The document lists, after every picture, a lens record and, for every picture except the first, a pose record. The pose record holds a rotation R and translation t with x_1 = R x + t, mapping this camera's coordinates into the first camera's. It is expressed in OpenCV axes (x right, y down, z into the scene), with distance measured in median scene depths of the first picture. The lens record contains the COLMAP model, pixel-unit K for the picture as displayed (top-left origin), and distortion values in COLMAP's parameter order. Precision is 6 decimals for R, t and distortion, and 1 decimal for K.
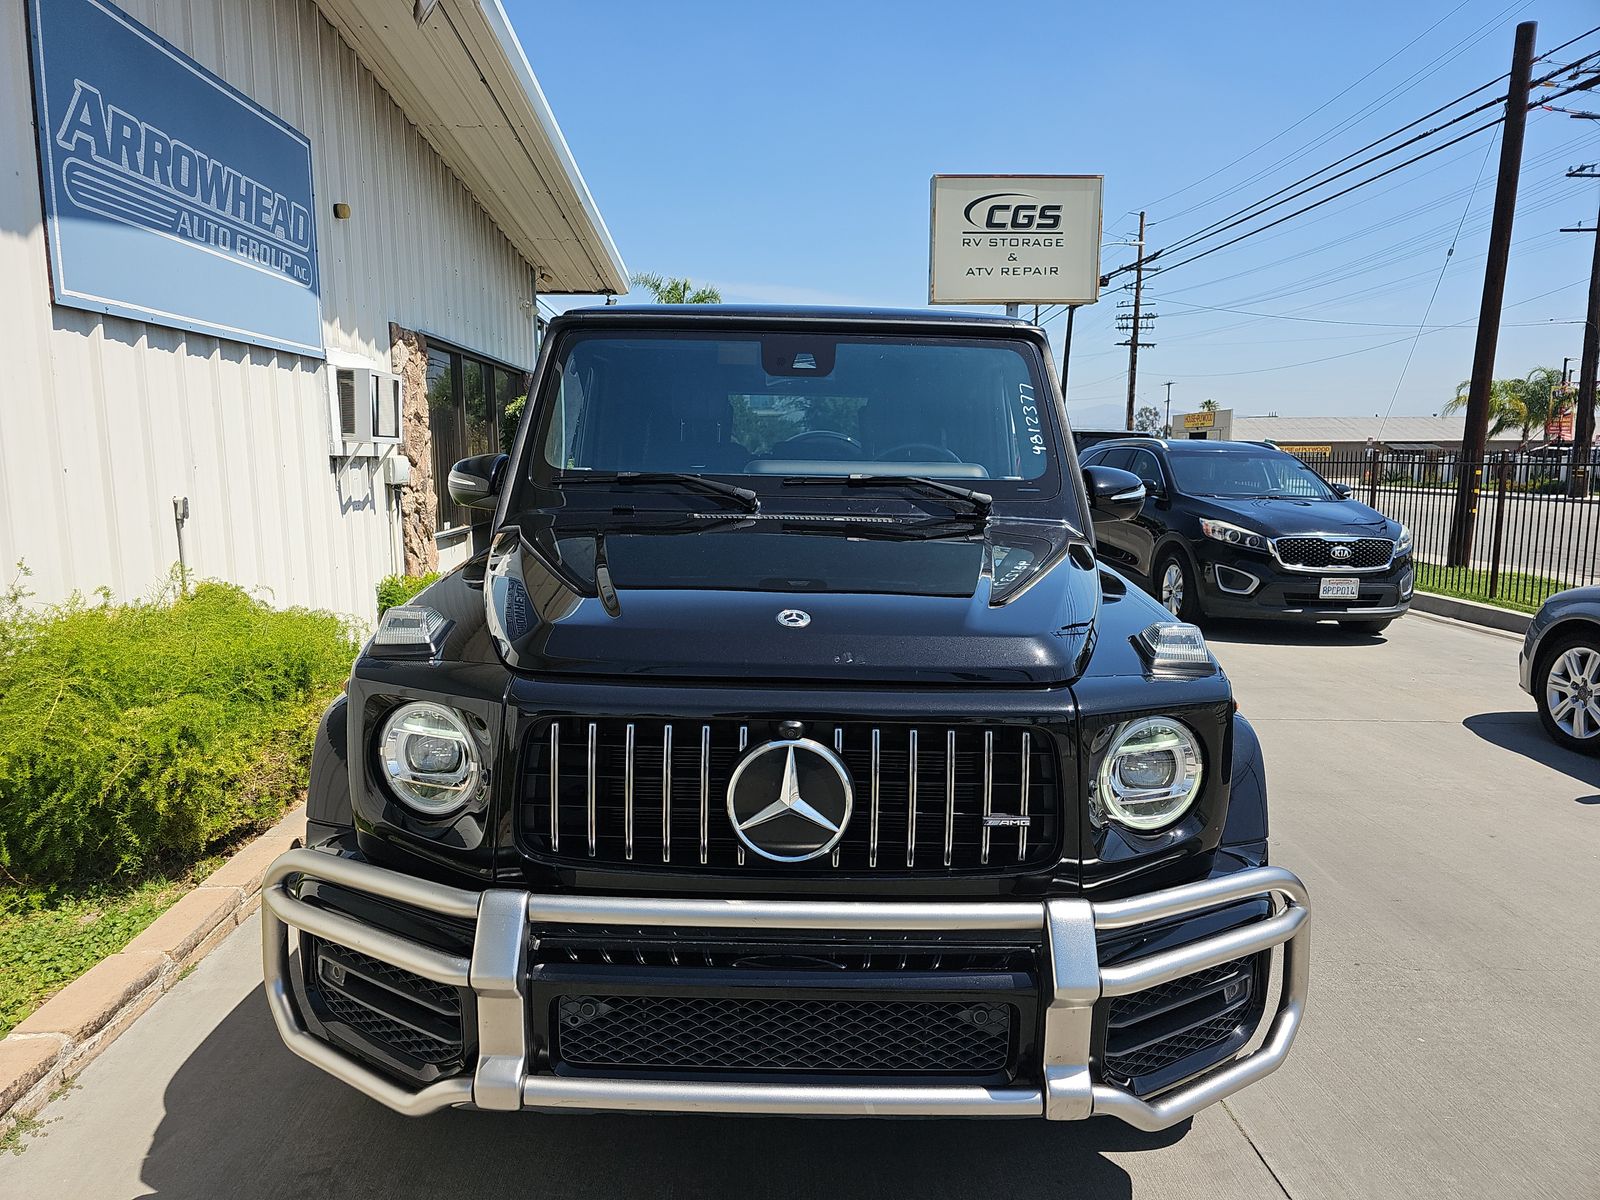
lens RADIAL K [[1082.8, 0, 800.0], [0, 1082.8, 600.0], [0, 0, 1]] dist [0.003728, -0.001807]
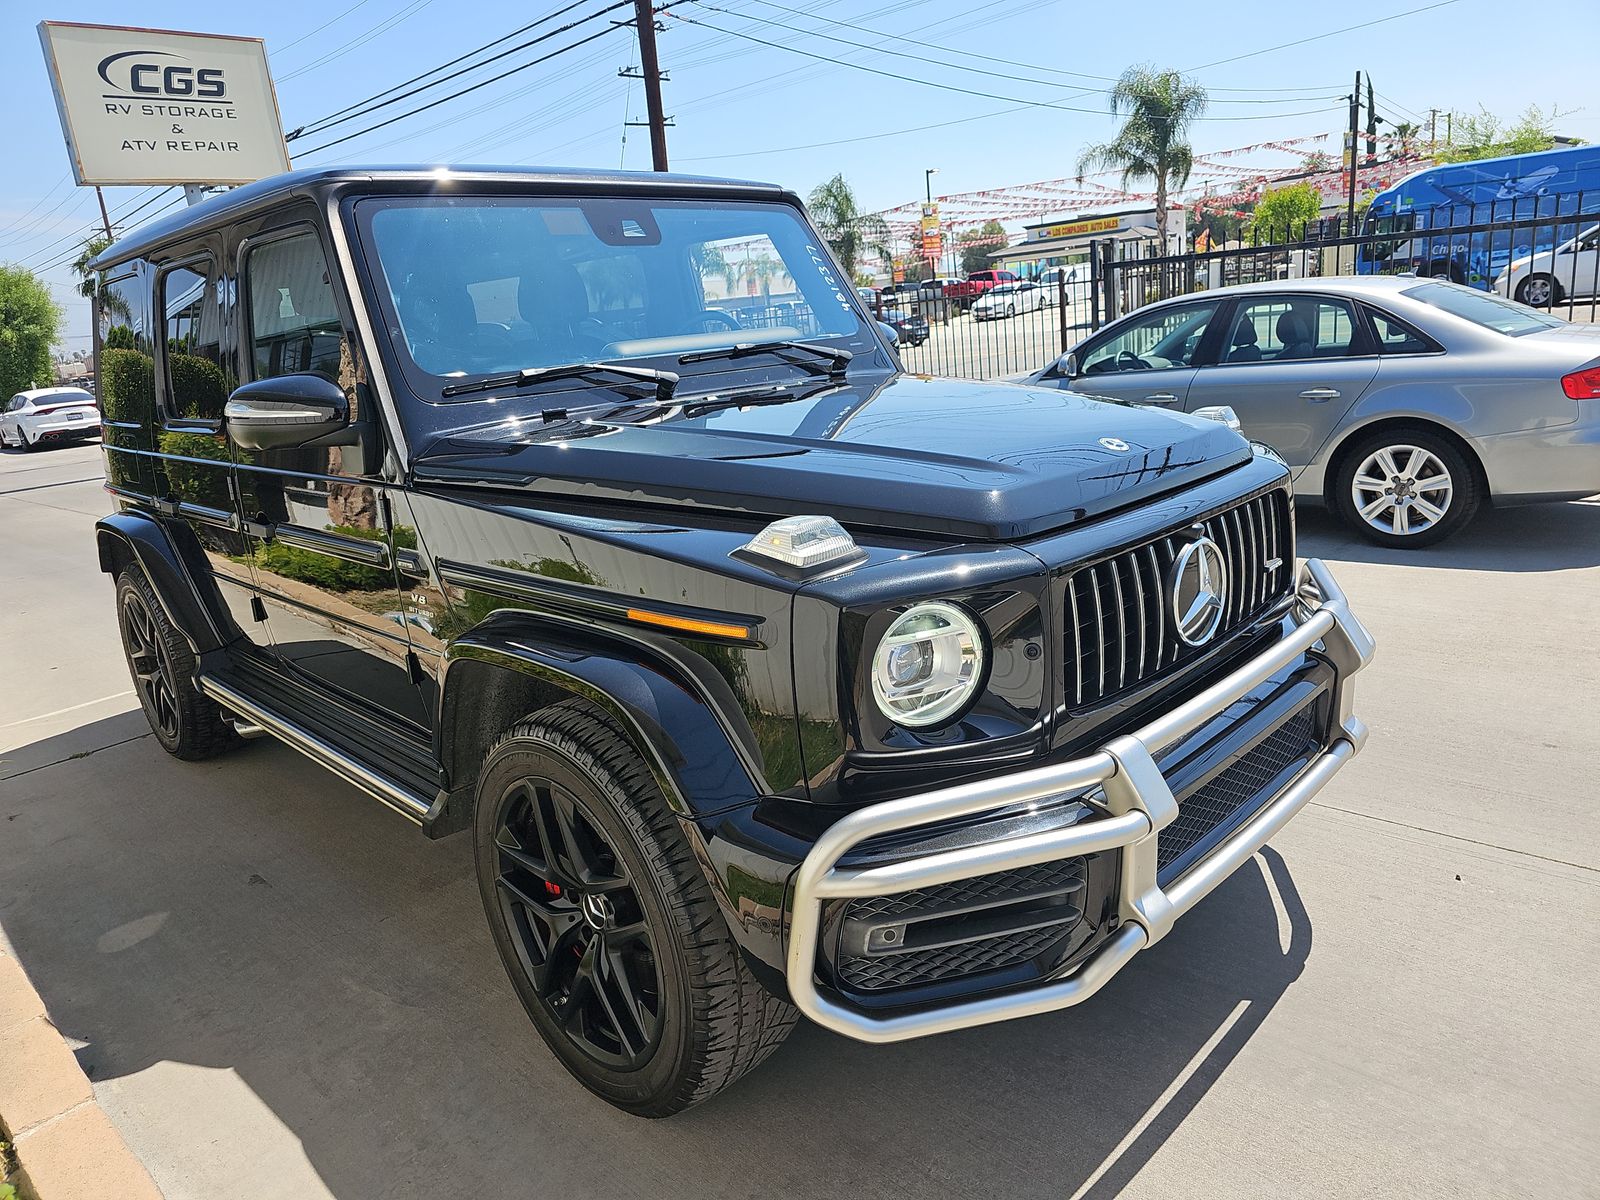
lens RADIAL K [[1064.4, 0, 800.0], [0, 1064.4, 600.0], [0, 0, 1]] dist [-0.006112, -0.006237]
pose [[0.704828, -0.253506, 0.662535, -0.108503], [0.184380, 0.967334, 0.173981, -0.008746], [-0.684997, -0.000468, 0.728545, 0.045706]]
